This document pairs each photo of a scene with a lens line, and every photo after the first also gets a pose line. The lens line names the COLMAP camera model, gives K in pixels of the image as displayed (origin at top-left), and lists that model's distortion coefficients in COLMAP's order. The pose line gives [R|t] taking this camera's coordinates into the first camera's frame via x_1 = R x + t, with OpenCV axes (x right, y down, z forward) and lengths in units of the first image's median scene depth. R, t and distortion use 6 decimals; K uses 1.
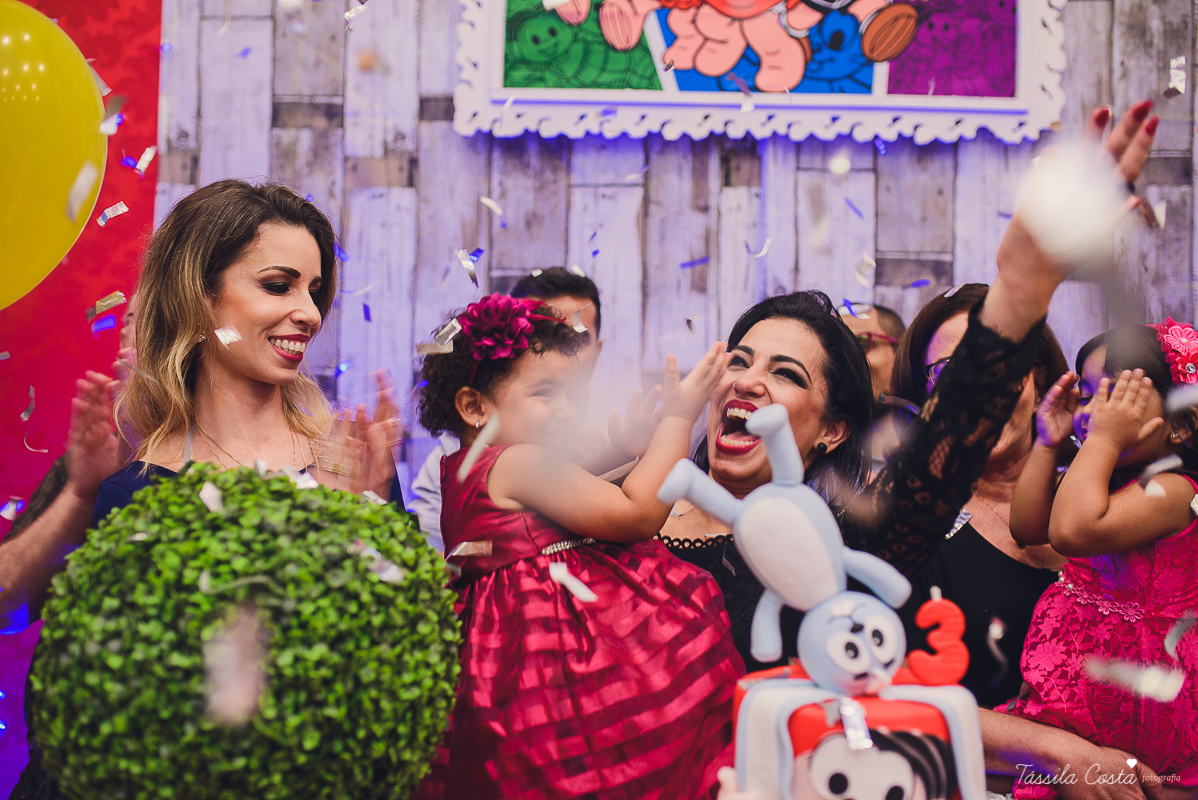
lens RADIAL K [[1164.9, 0, 602.8], [0, 1164.9, 395.4], [0, 0, 1]] dist [-0.031488, 0.000000]
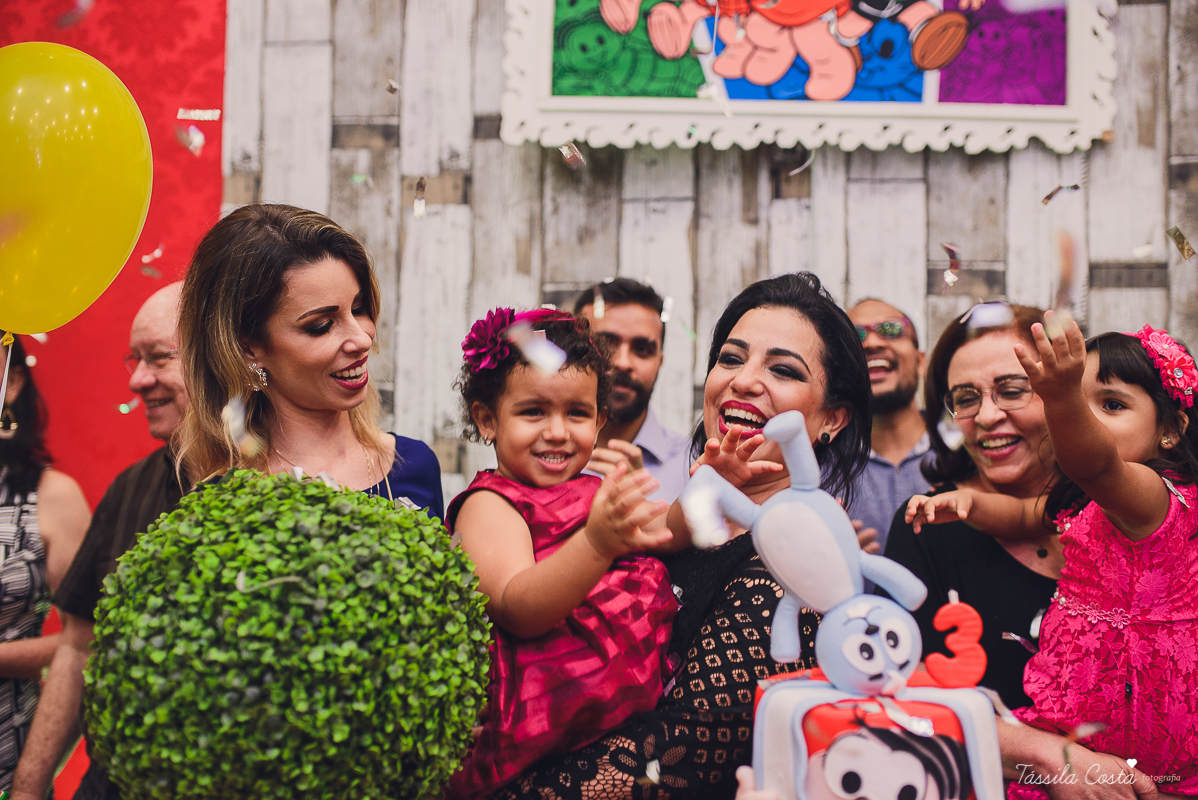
lens RADIAL K [[1164.9, 0, 600.0], [0, 1164.9, 401.0], [0, 0, 1]] dist [-0.031488, 0.000000]
pose [[0.997978, -0.005799, -0.063298, 0.043400], [0.005301, 0.999954, -0.008031, 0.006164], [0.063342, 0.007679, 0.997962, -0.028874]]
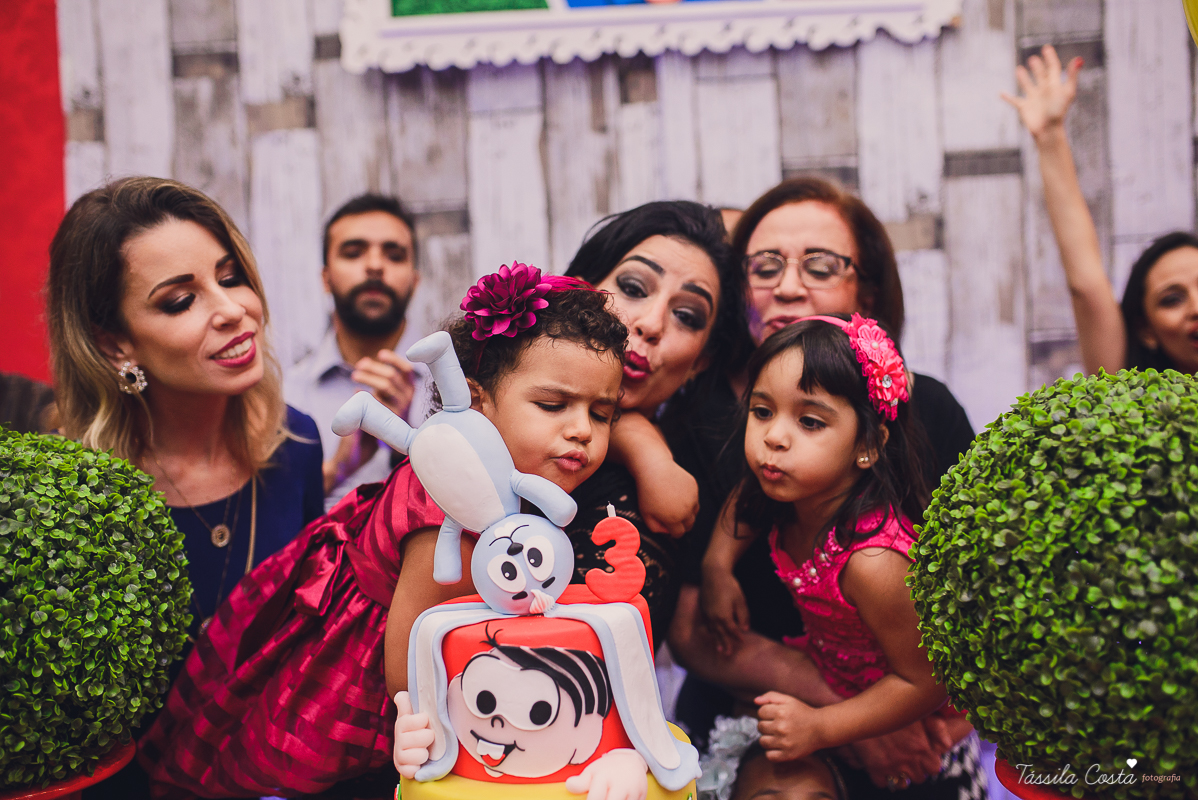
lens RADIAL K [[1164.9, 0, 601.4], [0, 1164.9, 405.5], [0, 0, 1]] dist [-0.031488, 0.000000]
pose [[0.996598, -0.058820, -0.057725, 0.331754], [0.062720, 0.995695, 0.068250, 0.011865], [0.053462, -0.071639, 0.995997, 0.009407]]
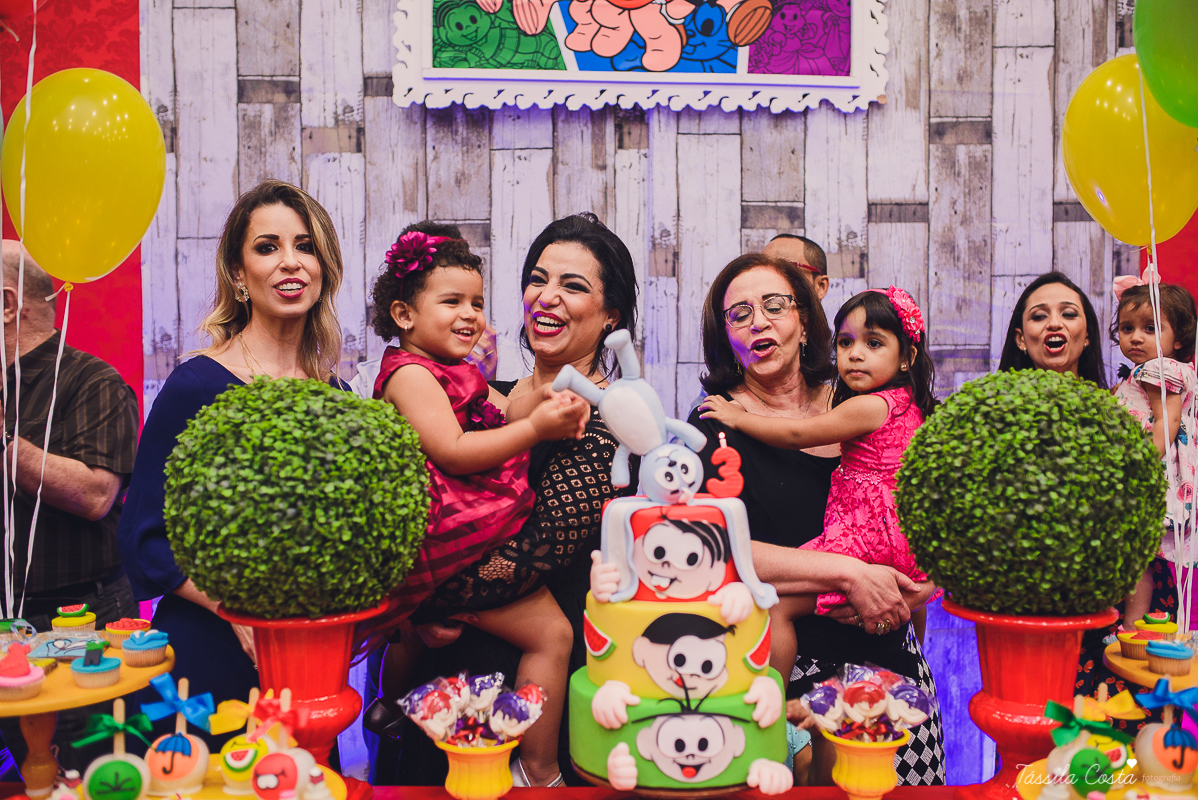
lens RADIAL K [[1164.9, 0, 601.8], [0, 1164.9, 398.3], [0, 0, 1]] dist [-0.031488, 0.000000]
pose [[0.997884, -0.024651, 0.060171, 0.018791], [0.020403, 0.997323, 0.070218, -0.011104], [-0.061740, -0.068841, 0.995715, -0.598227]]
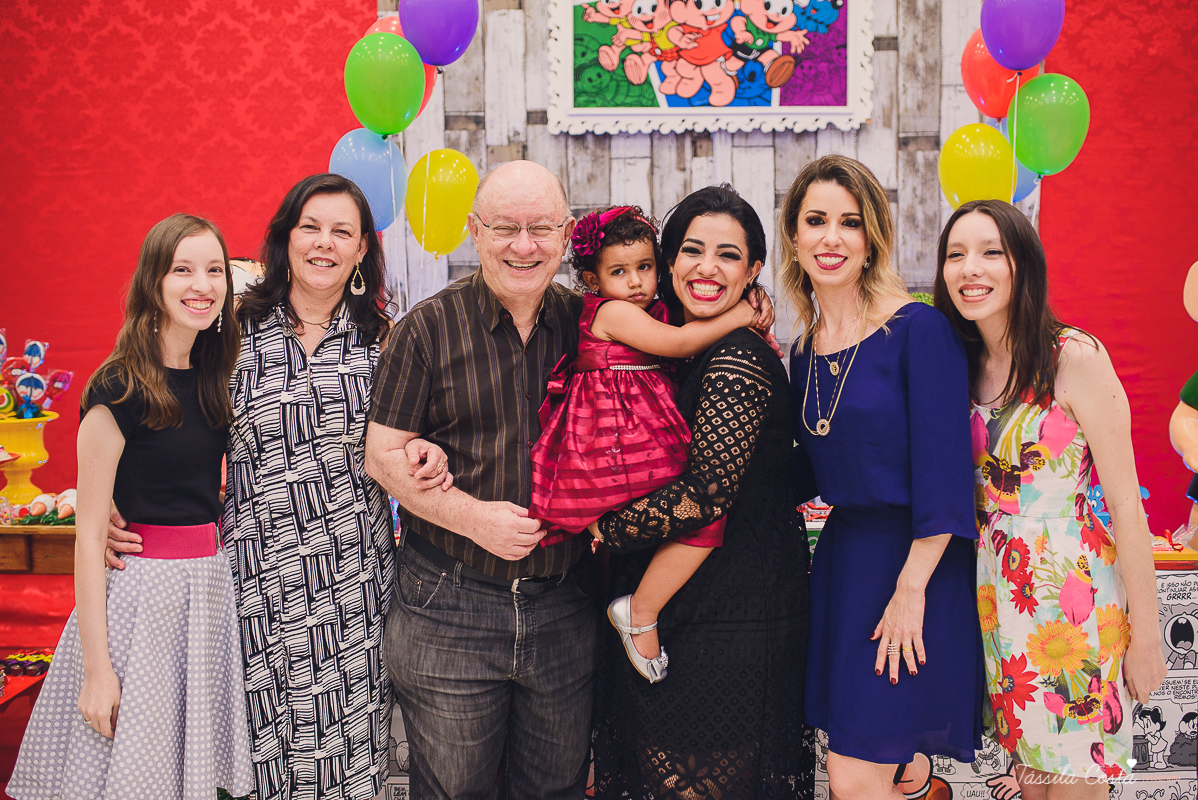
lens RADIAL K [[1164.9, 0, 608.3], [0, 1164.9, 394.4], [0, 0, 1]] dist [-0.031488, 0.000000]
pose [[0.998968, -0.036776, 0.026670, -0.247401], [0.033466, 0.992755, 0.115403, -0.055444], [-0.030720, -0.114391, 0.992961, -2.295307]]
